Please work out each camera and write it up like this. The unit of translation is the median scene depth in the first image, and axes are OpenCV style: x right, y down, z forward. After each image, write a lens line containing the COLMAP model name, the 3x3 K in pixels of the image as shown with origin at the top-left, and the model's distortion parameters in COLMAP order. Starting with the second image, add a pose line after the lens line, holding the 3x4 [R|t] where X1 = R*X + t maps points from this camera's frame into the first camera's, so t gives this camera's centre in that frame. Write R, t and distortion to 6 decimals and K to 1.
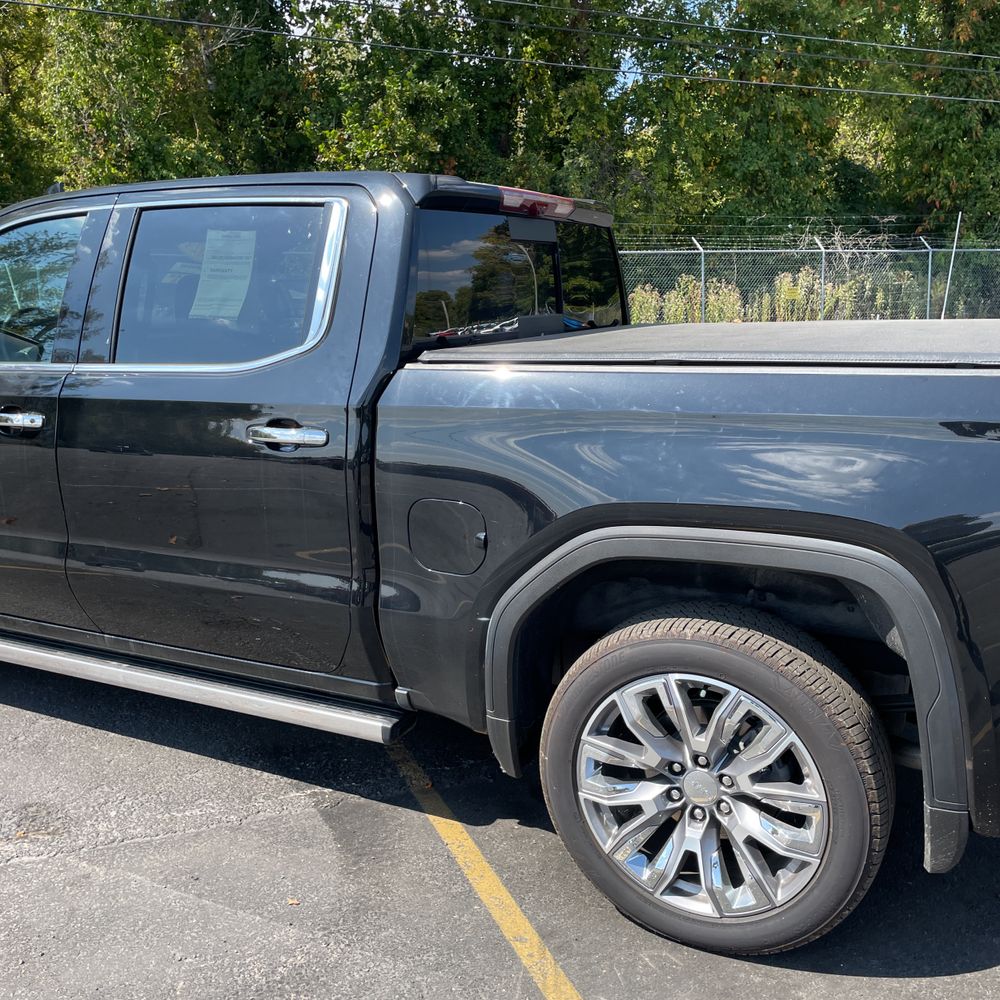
lens RADIAL K [[1014.2, 0, 500.0], [0, 1014.2, 500.0], [0, 0, 1]] dist [0.101528, -0.151142]
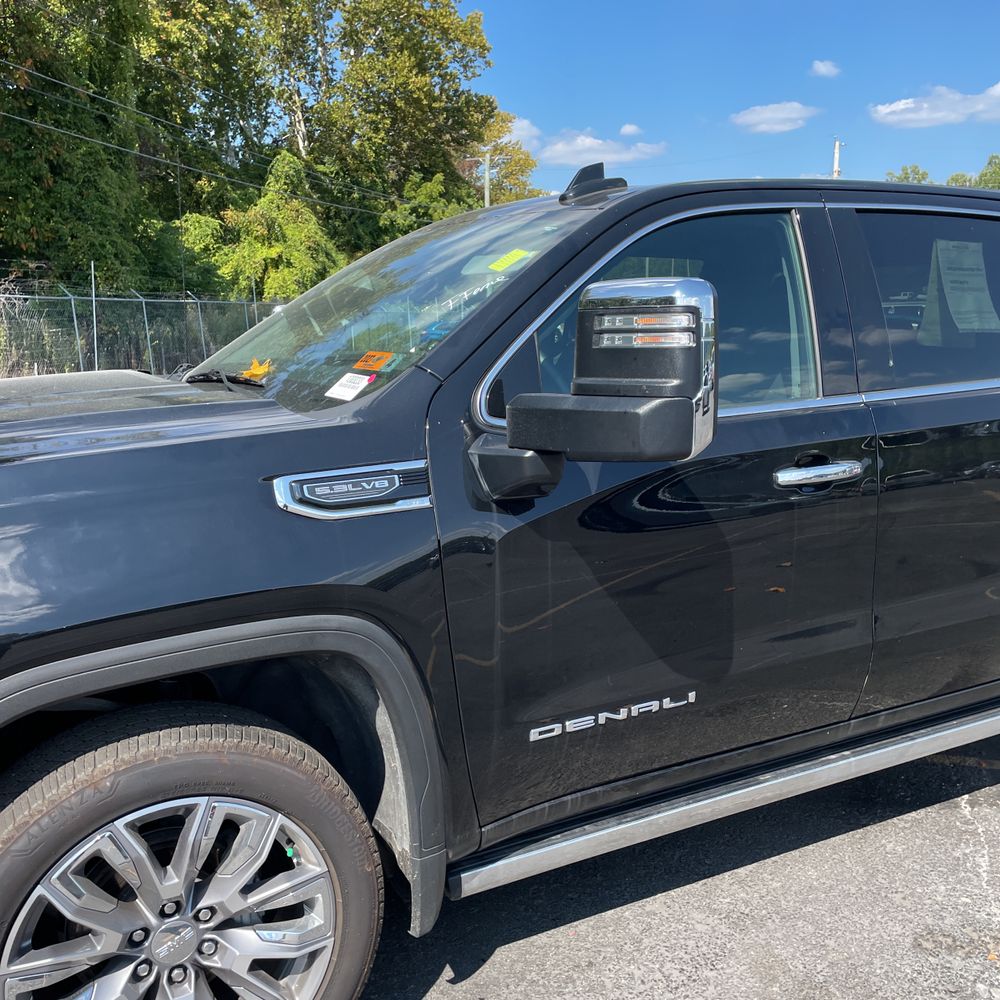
lens RADIAL K [[1008.5, 0, 504.9], [0, 1008.5, 516.3], [0, 0, 1]] dist [0.096711, -0.125360]
pose [[0.573894, -0.153460, 0.804422, -1.212460], [0.179484, 0.981973, 0.059283, -0.132379], [-0.799019, 0.110359, 0.591092, 0.739130]]
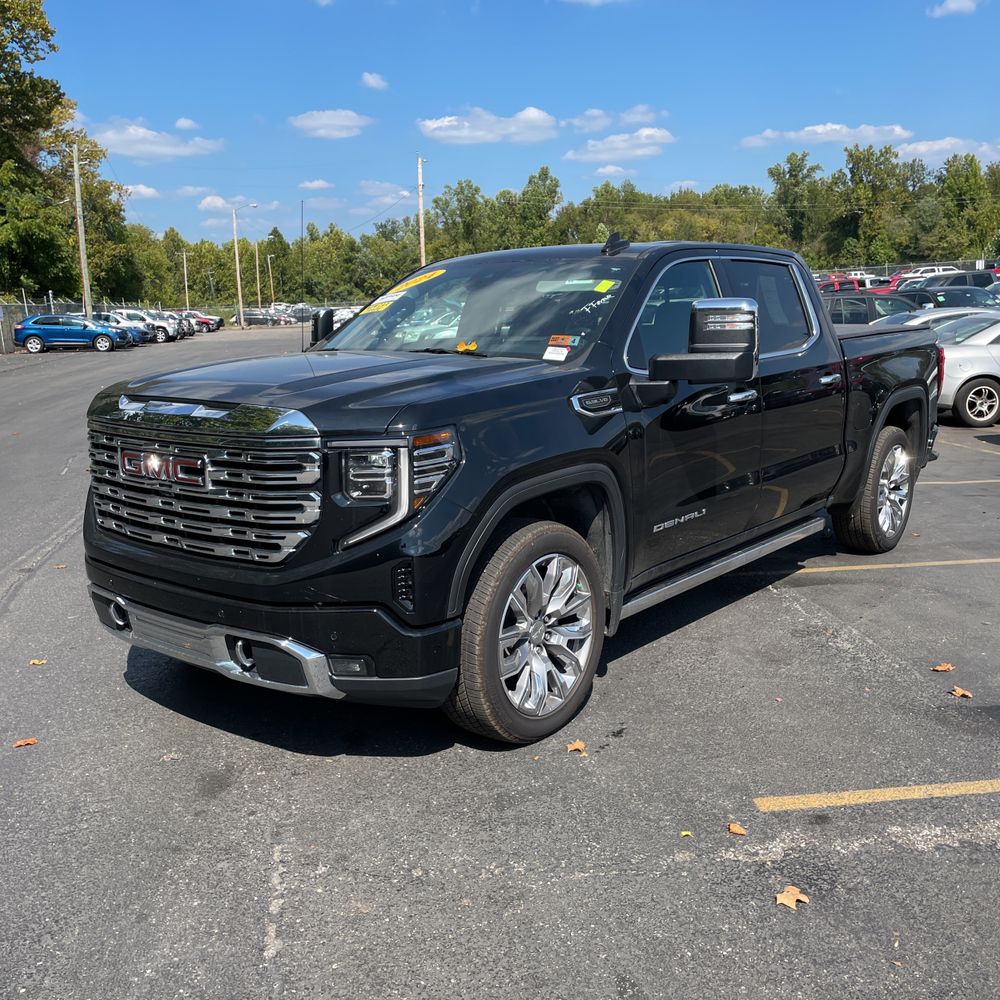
lens RADIAL K [[1003.1, 0, 500.0], [0, 1003.1, 500.0], [0, 0, 1]] dist [0.106665, -0.130576]
pose [[0.212023, -0.170279, 0.962316, -1.974462], [0.216413, 0.968436, 0.123681, -0.188454], [-0.953002, 0.182034, 0.242181, 1.002468]]
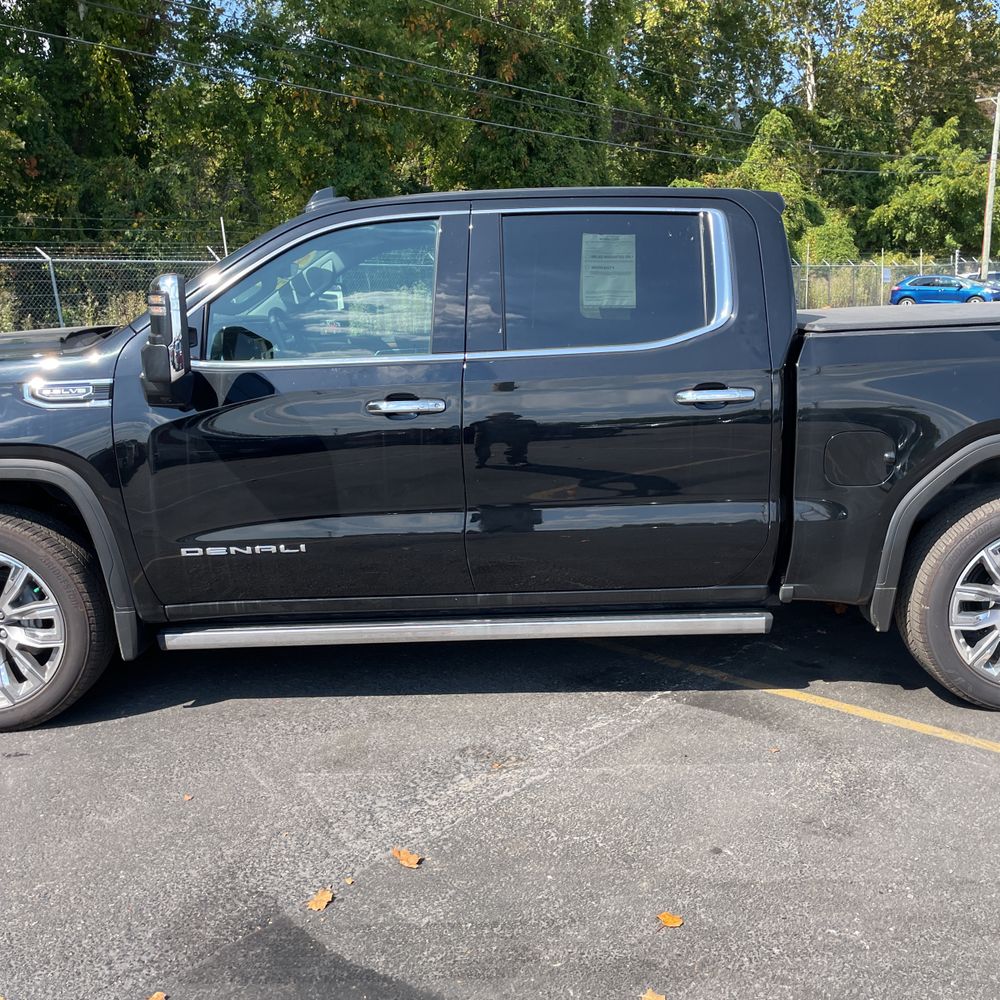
lens RADIAL K [[1009.8, 0, 522.1], [0, 1009.8, 519.3], [0, 0, 1]] dist [0.098617, -0.133548]
pose [[0.884112, -0.108575, 0.454485, -0.860641], [0.106101, 0.993871, 0.031034, 0.020847], [-0.455069, 0.020784, 0.890213, -0.011290]]
